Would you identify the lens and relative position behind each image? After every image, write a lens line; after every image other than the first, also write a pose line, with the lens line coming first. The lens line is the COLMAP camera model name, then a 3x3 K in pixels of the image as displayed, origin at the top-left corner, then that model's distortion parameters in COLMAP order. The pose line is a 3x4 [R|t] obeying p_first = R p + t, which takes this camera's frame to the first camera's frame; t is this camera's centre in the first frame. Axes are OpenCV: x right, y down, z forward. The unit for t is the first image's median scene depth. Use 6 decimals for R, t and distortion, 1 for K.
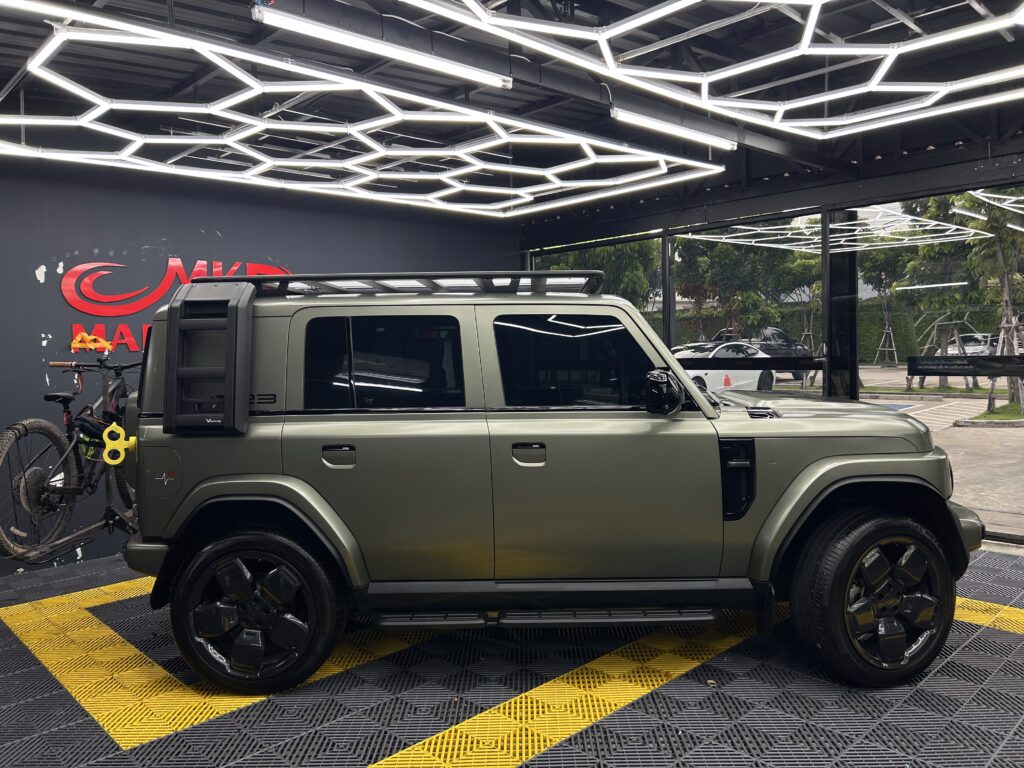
lens RADIAL K [[769.8, 0, 513.7], [0, 769.8, 380.2], [0, 0, 1]] dist [0.056303, -0.064322]
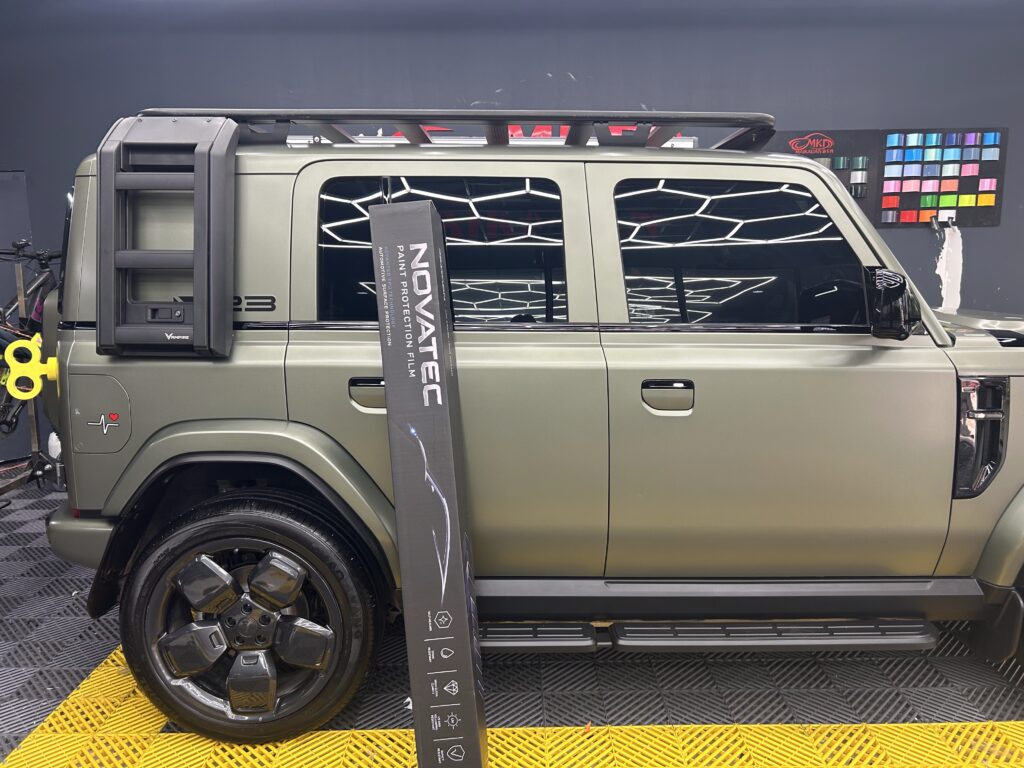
lens RADIAL K [[769.8, 0, 513.7], [0, 769.8, 380.2], [0, 0, 1]] dist [0.056303, -0.064322]
pose [[0.999397, 0.017093, 0.030222, -0.126717], [-0.020271, 0.993926, 0.108165, 0.013499], [-0.028189, -0.108712, 0.993673, 0.346144]]
